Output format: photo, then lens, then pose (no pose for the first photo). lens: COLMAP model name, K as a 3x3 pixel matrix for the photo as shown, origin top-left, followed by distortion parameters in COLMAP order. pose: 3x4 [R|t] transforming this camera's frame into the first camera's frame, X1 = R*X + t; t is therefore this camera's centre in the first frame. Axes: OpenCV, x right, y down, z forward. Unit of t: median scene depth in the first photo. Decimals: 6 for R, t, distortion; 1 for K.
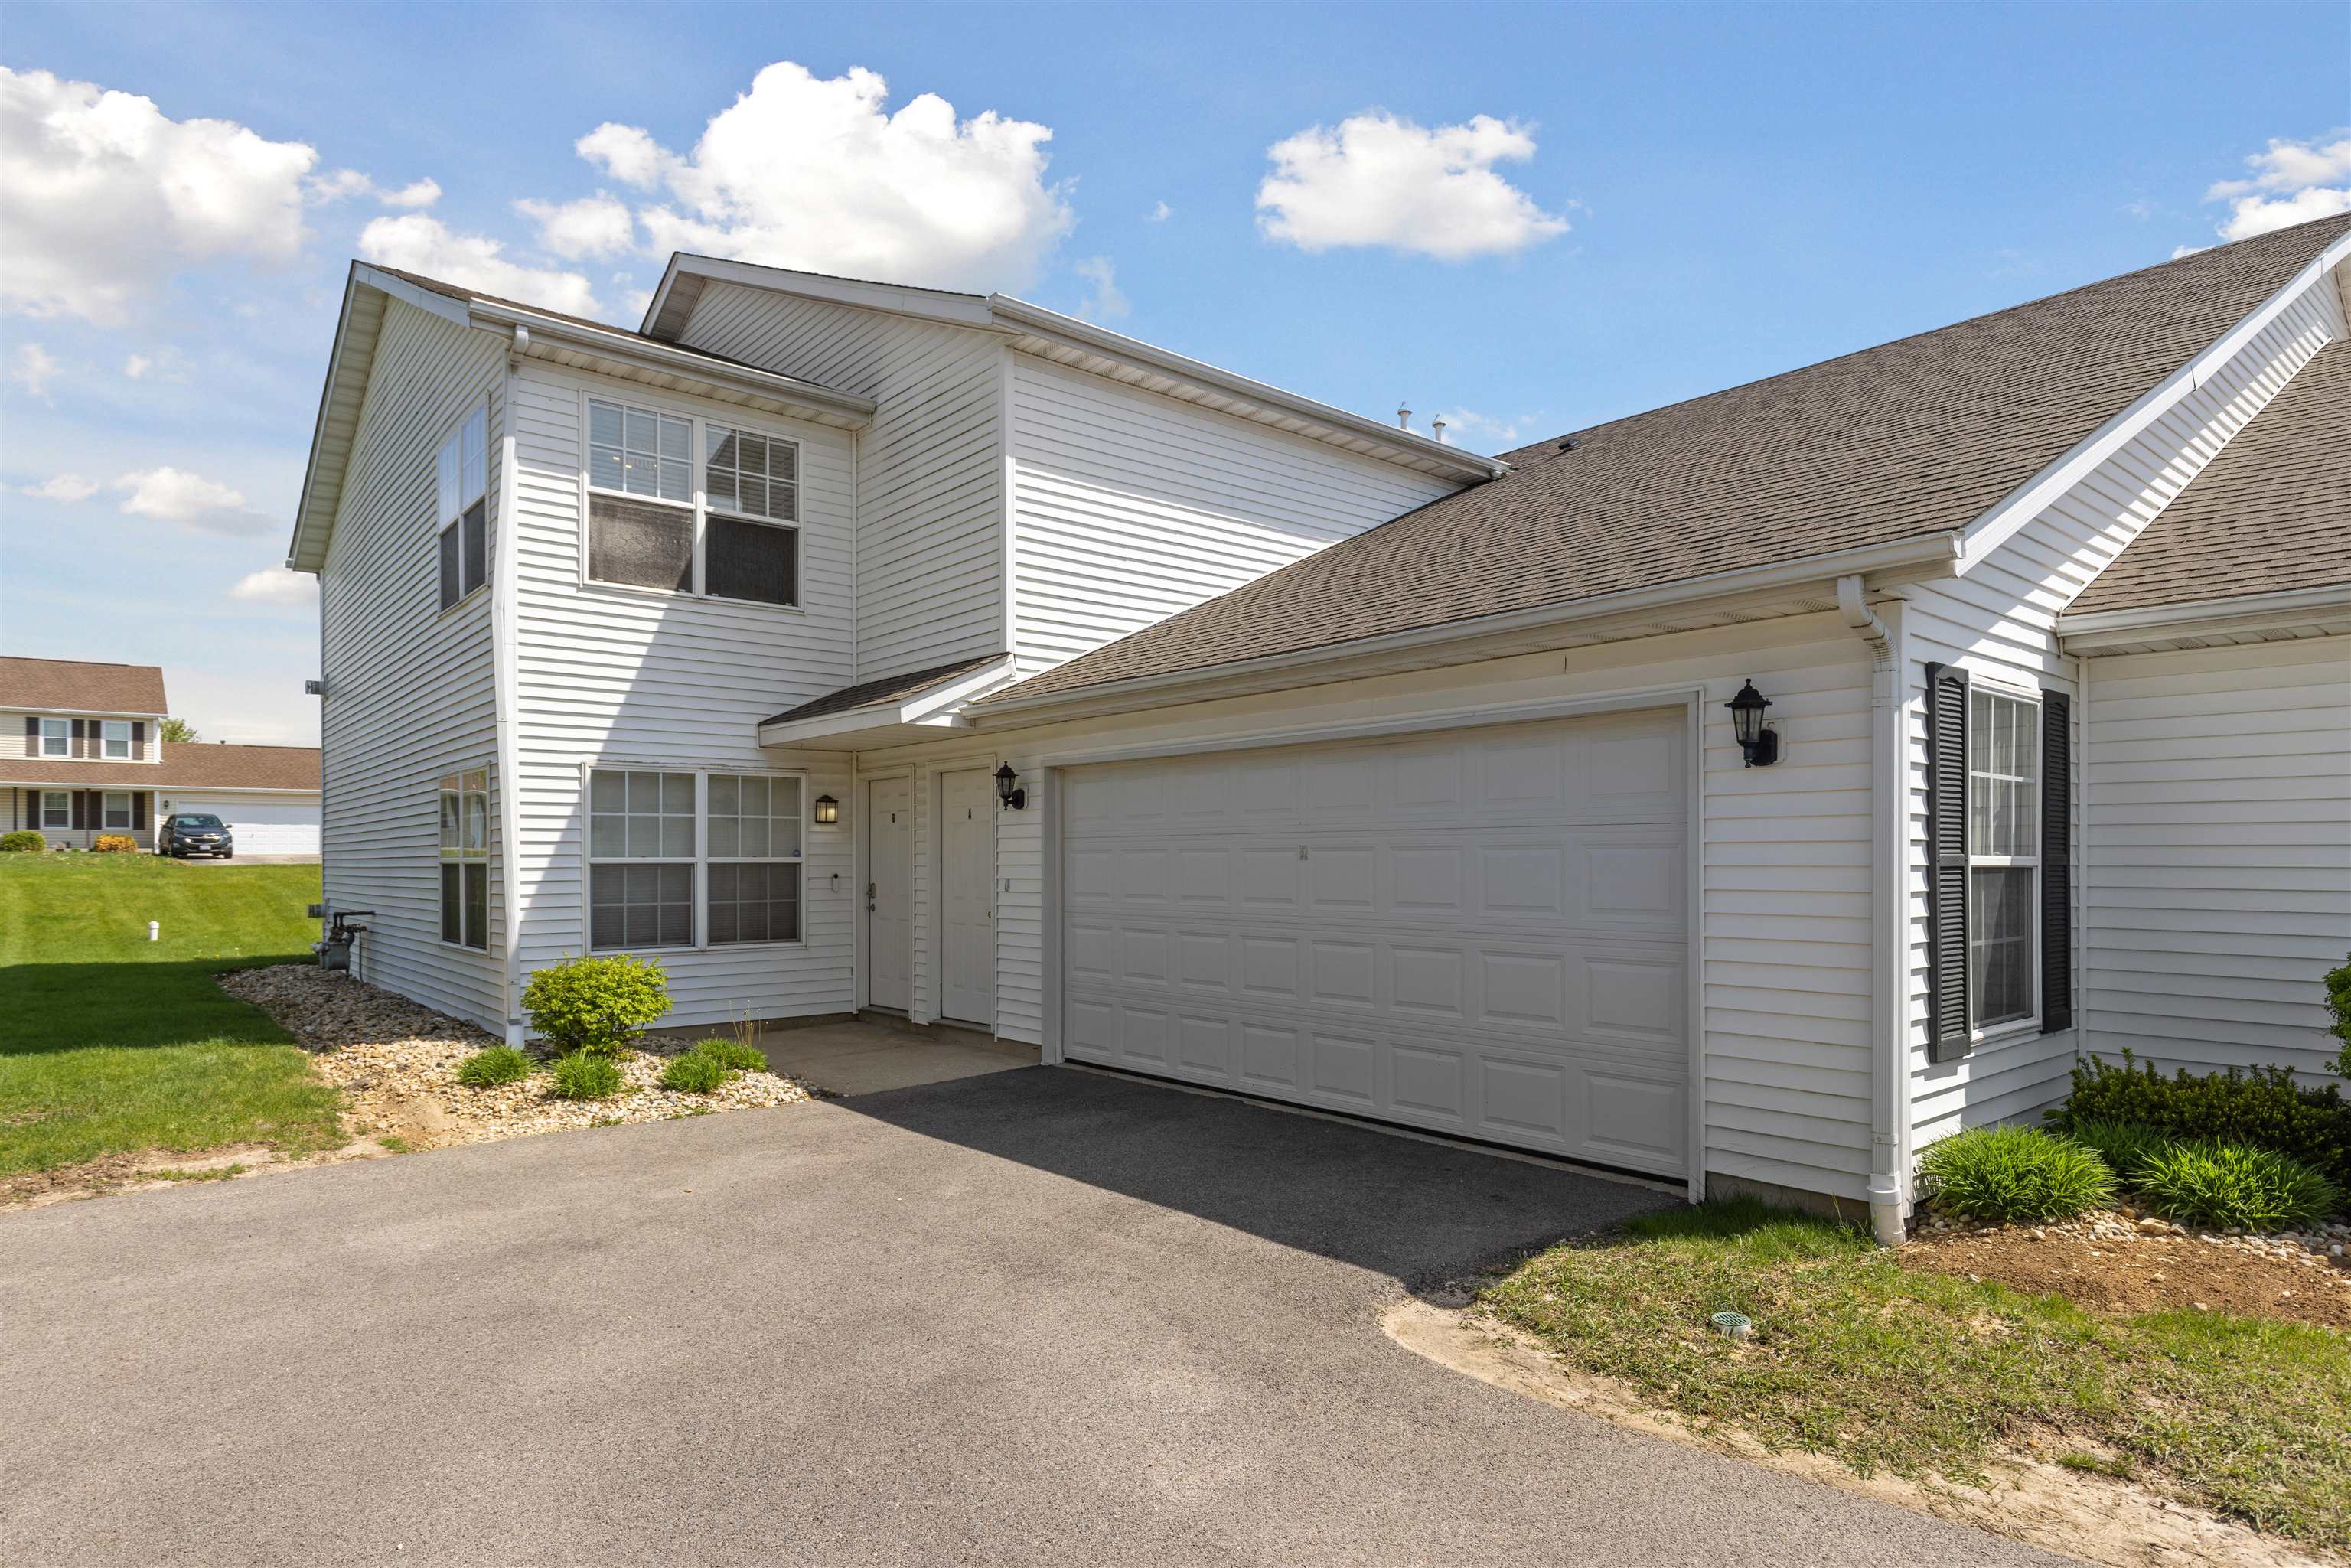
lens RADIAL K [[1307.4, 0, 1191.1], [0, 1307.4, 857.8], [0, 0, 1]] dist [-0.000757, -0.000095]
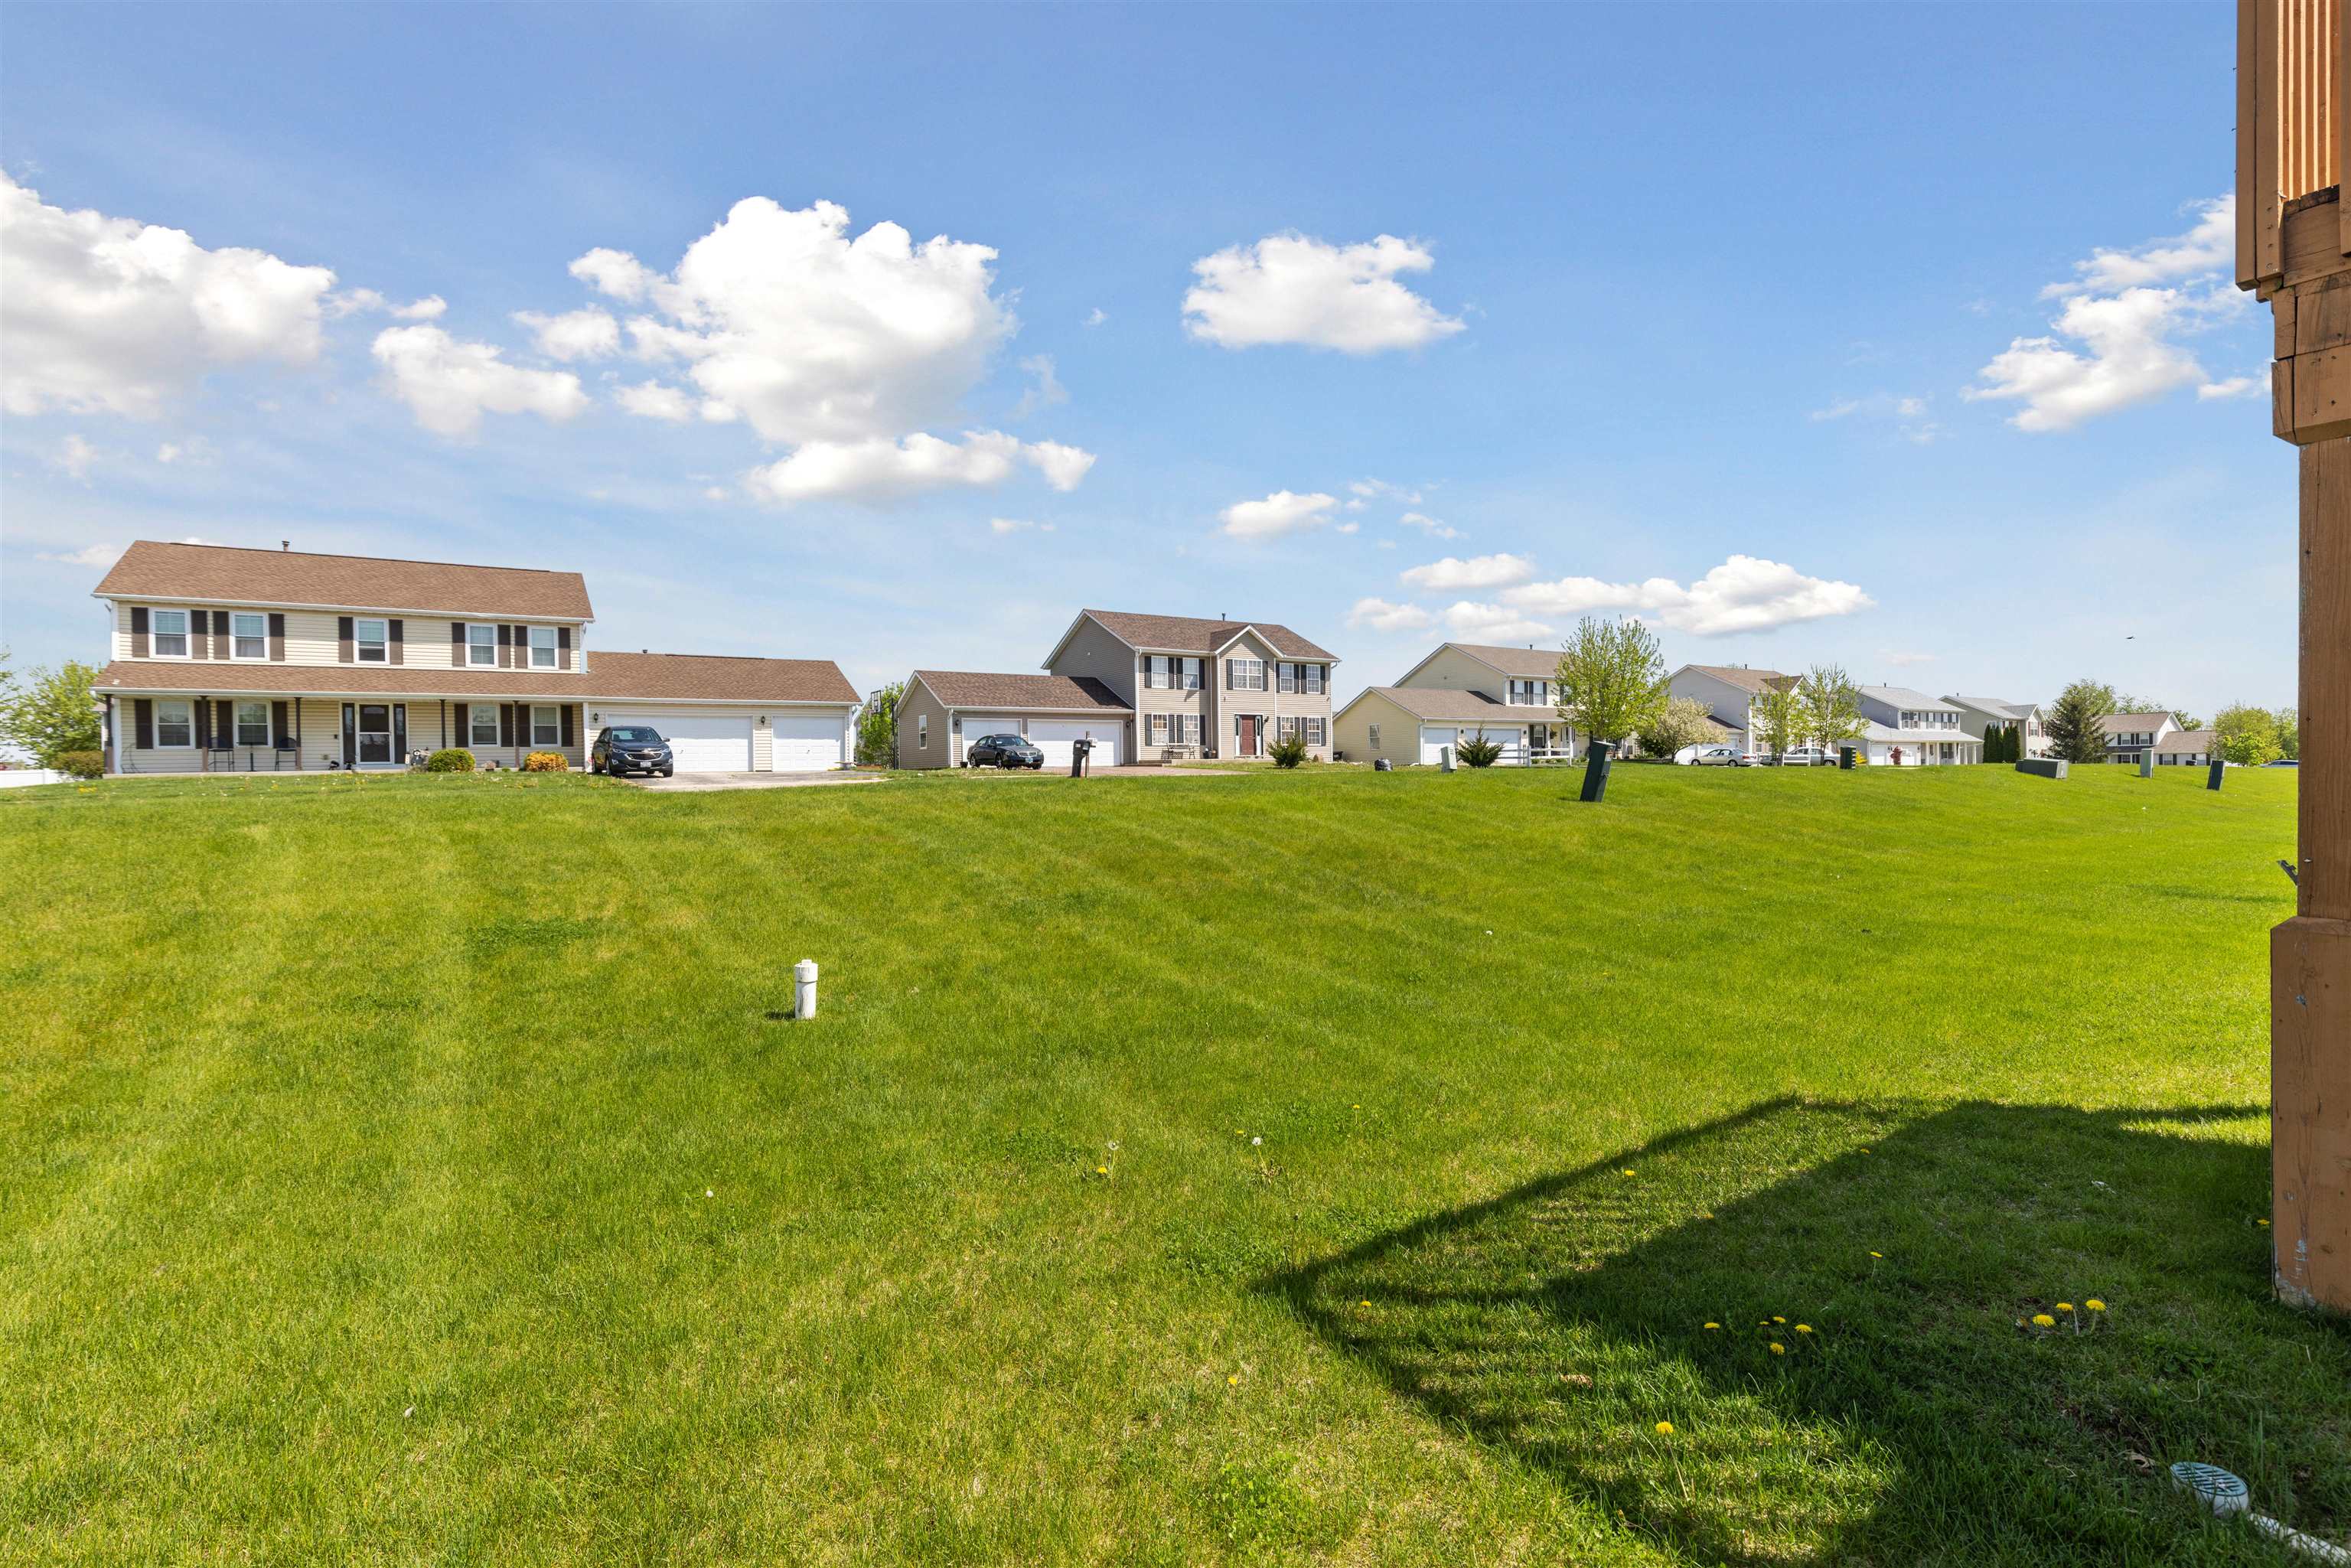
lens RADIAL K [[1040.4, 0, 1175.6], [0, 1040.4, 785.2], [0, 0, 1]] dist [0.001065, 0.000036]
pose [[0.992603, -0.010850, -0.120918, -0.308940], [0.012839, 0.999795, 0.015686, -0.000629], [0.120723, -0.017123, 0.992539, 0.344041]]
